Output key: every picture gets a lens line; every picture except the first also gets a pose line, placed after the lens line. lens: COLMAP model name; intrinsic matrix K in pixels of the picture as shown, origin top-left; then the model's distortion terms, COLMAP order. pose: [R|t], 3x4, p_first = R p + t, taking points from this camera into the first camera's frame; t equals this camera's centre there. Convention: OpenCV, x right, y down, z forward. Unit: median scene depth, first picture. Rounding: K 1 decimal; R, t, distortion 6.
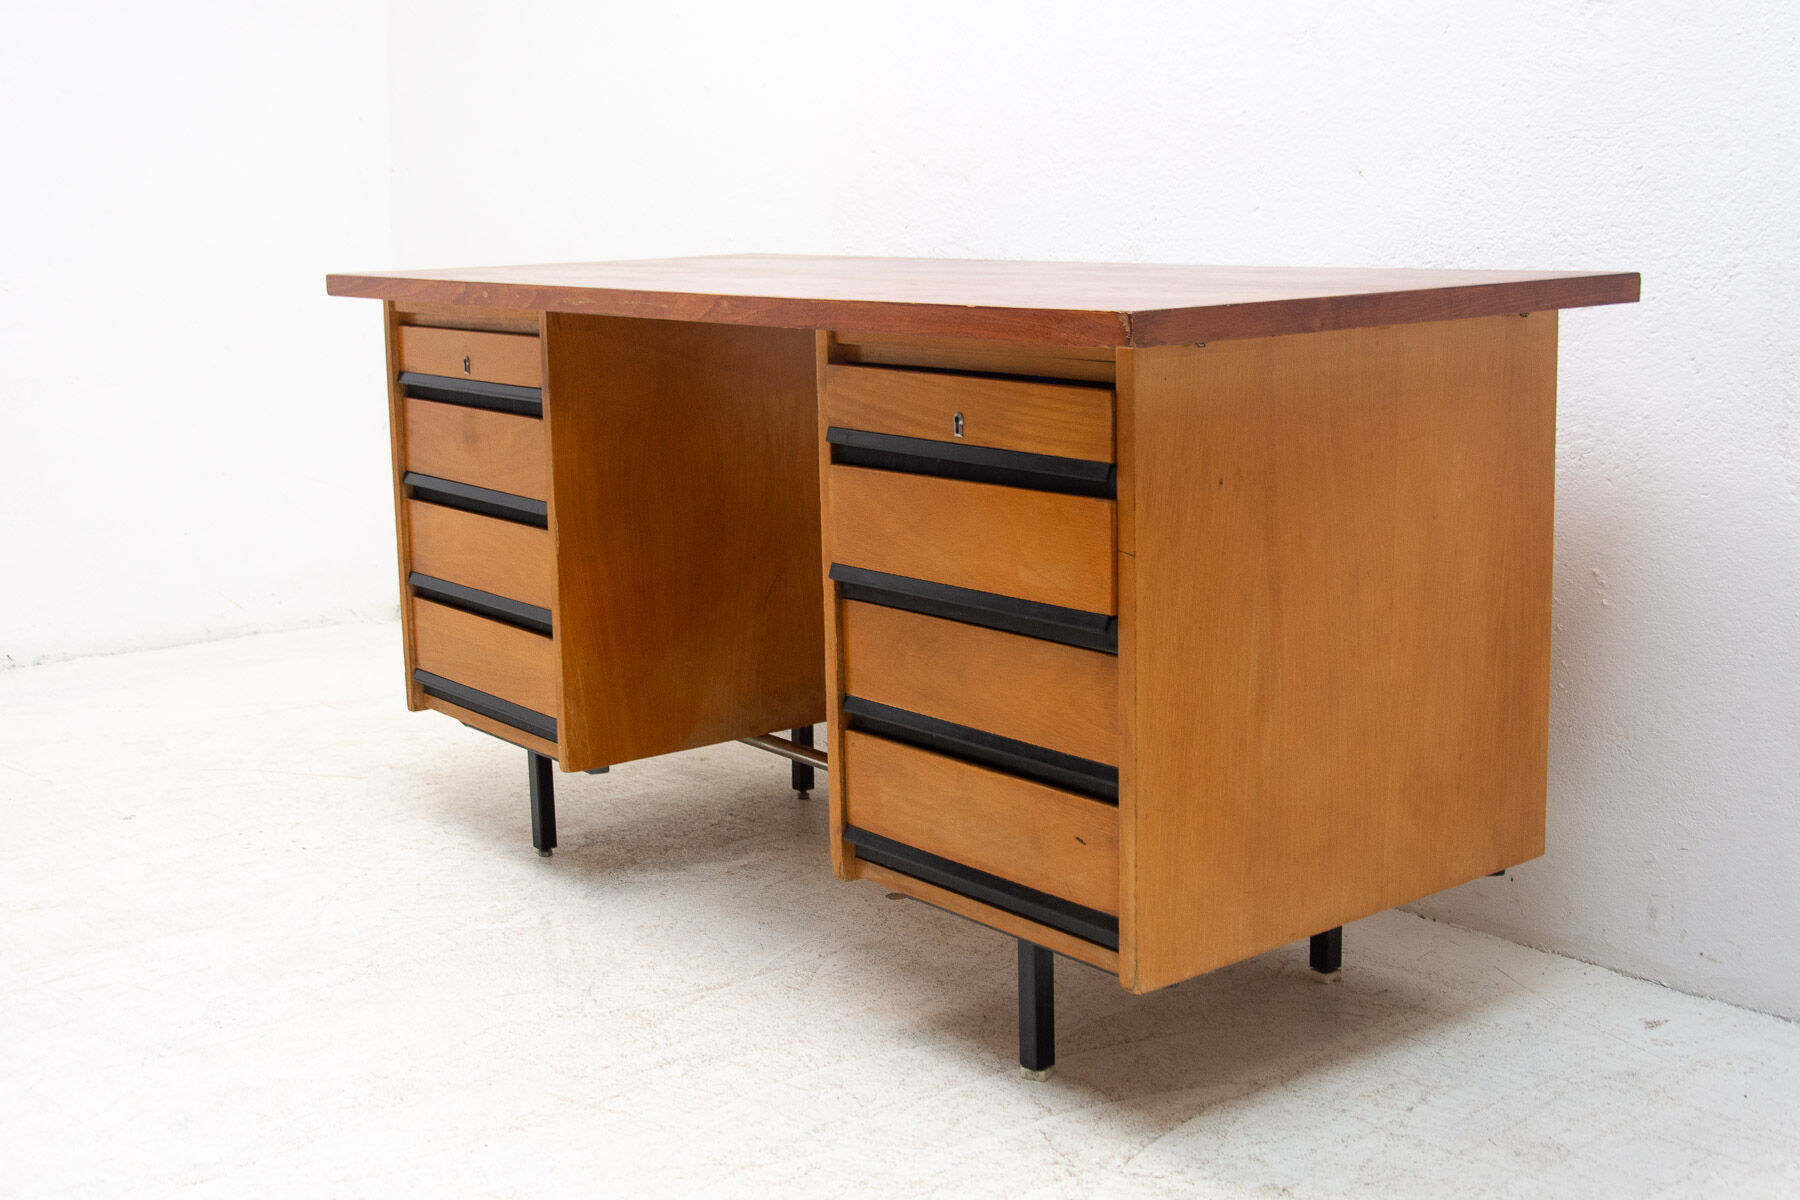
lens RADIAL K [[2209.0, 0, 807.6], [0, 2209.0, 597.9], [0, 0, 1]] dist [-0.018994, 0.002065]
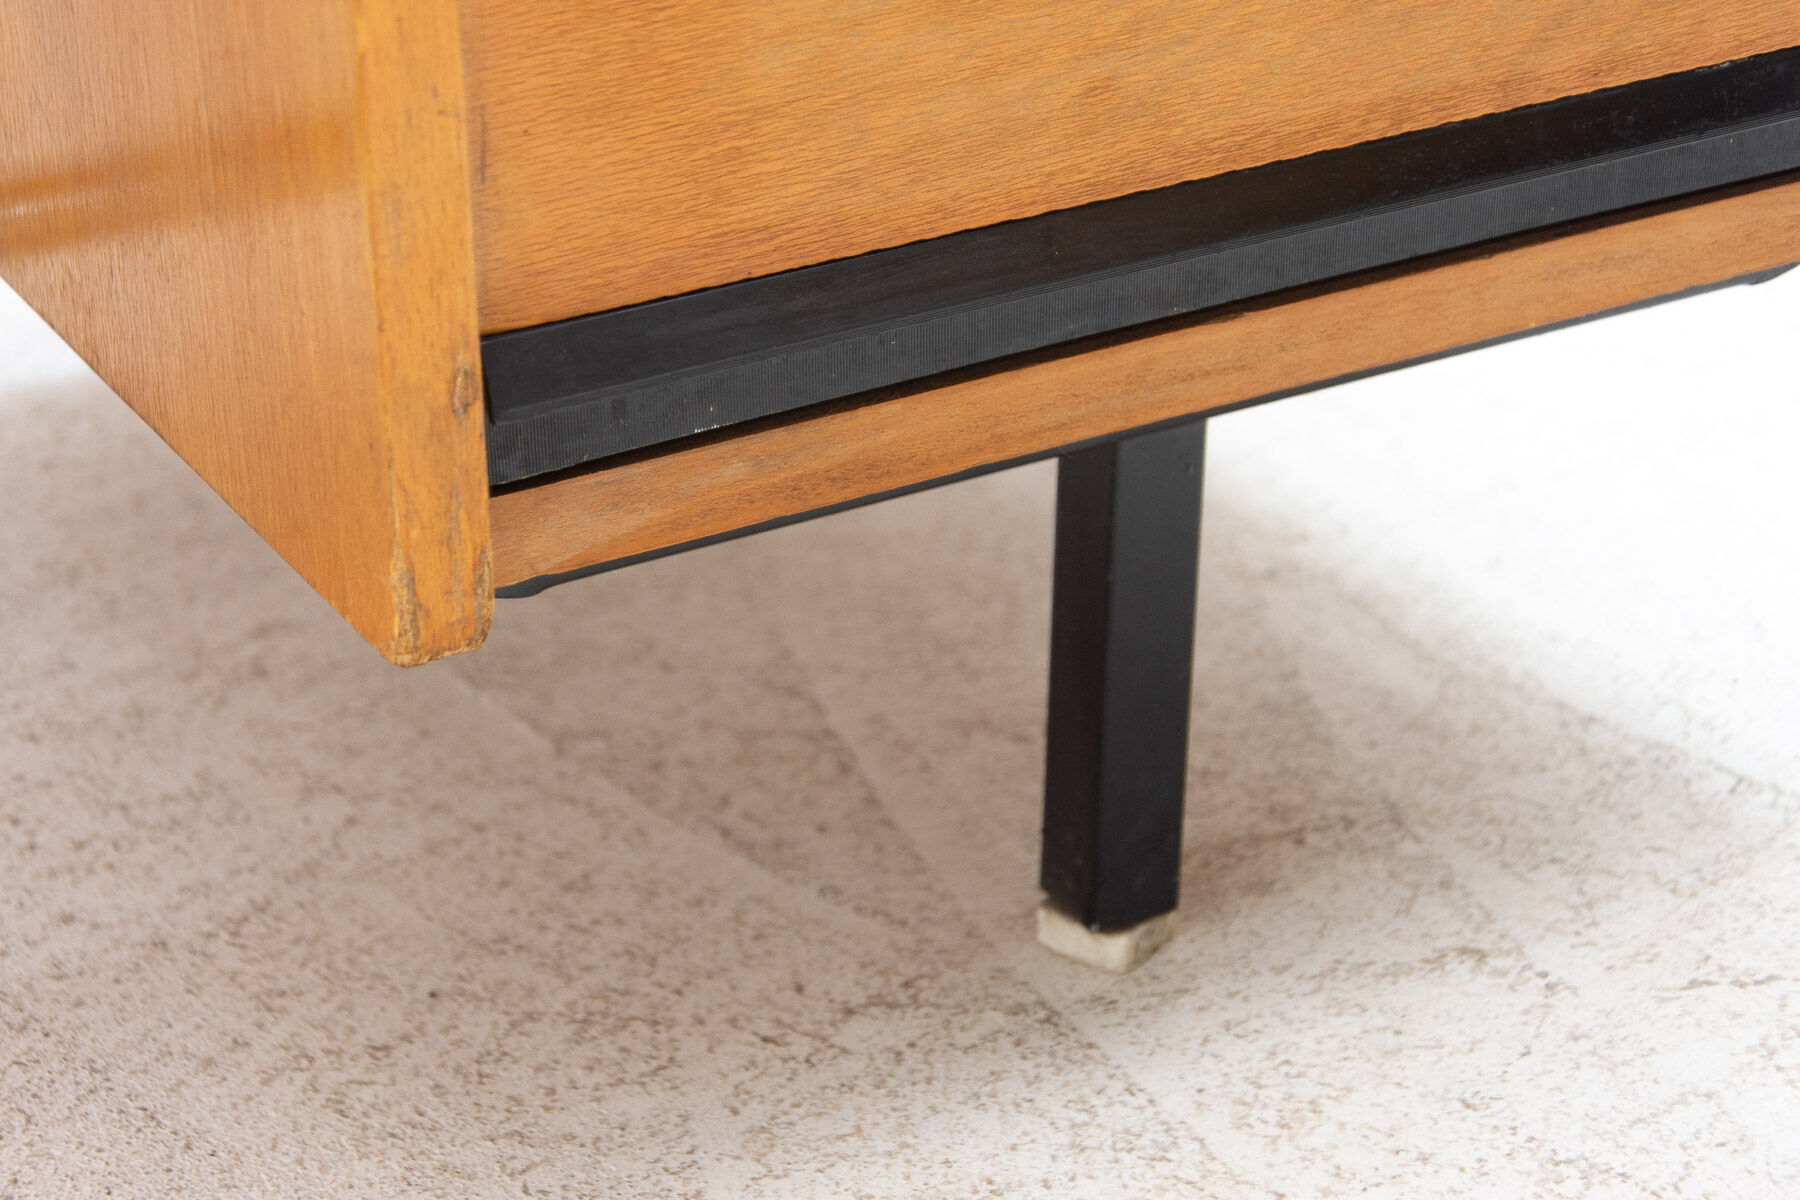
lens RADIAL K [[4002.7, 0, 900.0], [0, 4002.7, 600.0], [0, 0, 1]] dist [-0.017204, 0.008854]
pose [[0.113737, -0.420207, 0.900272, -0.282038], [0.187927, 0.898893, 0.395822, -0.000247], [-0.975575, 0.124166, 0.181205, 0.923245]]
